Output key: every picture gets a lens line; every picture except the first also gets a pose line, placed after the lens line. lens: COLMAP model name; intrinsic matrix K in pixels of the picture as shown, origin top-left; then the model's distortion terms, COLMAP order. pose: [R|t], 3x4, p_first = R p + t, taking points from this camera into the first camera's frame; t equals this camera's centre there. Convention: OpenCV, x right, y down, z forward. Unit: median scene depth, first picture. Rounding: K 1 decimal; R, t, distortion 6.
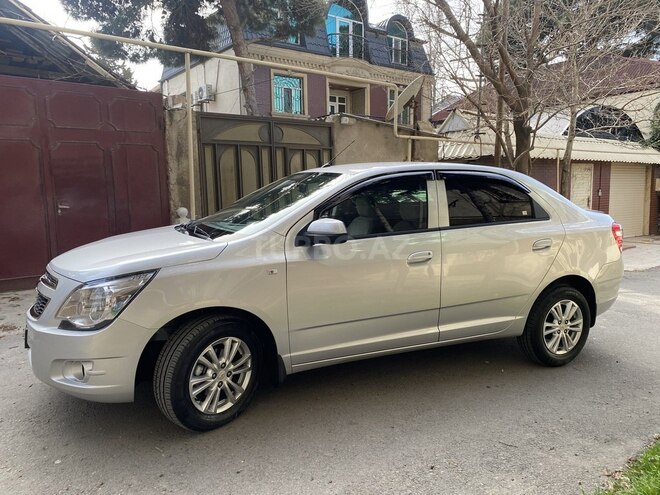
lens RADIAL K [[537.8, 0, 338.2], [0, 537.8, 250.1], [0, 0, 1]] dist [0.014248, -0.004779]
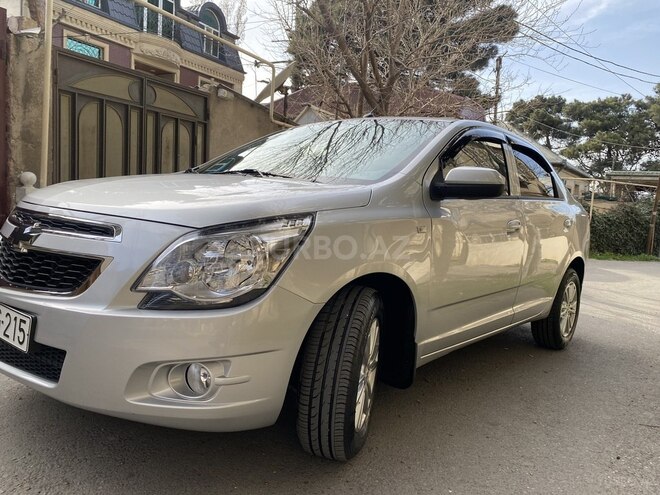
lens RADIAL K [[537.8, 0, 338.2], [0, 537.8, 250.1], [0, 0, 1]] dist [0.014248, -0.004779]
pose [[0.898533, 0.027143, 0.438067, -0.210566], [-0.018297, 0.999535, -0.024403, 0.034120], [-0.438525, 0.013911, 0.898611, 0.146522]]
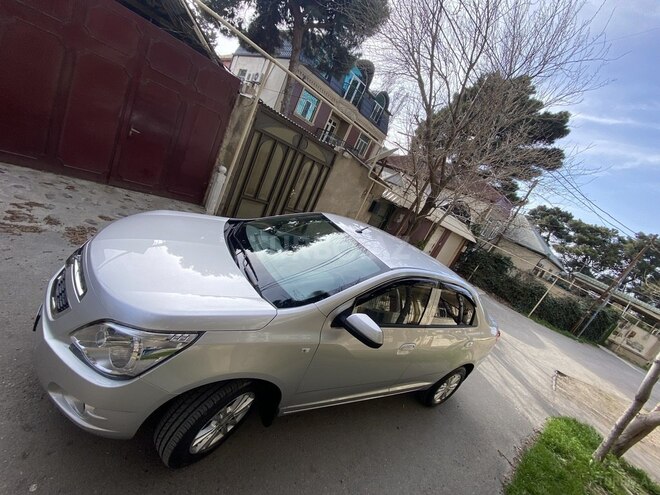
lens RADIAL K [[276.1, 0, 330.7], [0, 276.1, 249.7], [0, 0, 1]] dist [0.023986, -0.025759]
pose [[0.894745, 0.386388, 0.223909, -0.107010], [-0.421171, 0.896815, 0.135421, -0.090576], [-0.148480, -0.215471, 0.965156, 0.189875]]
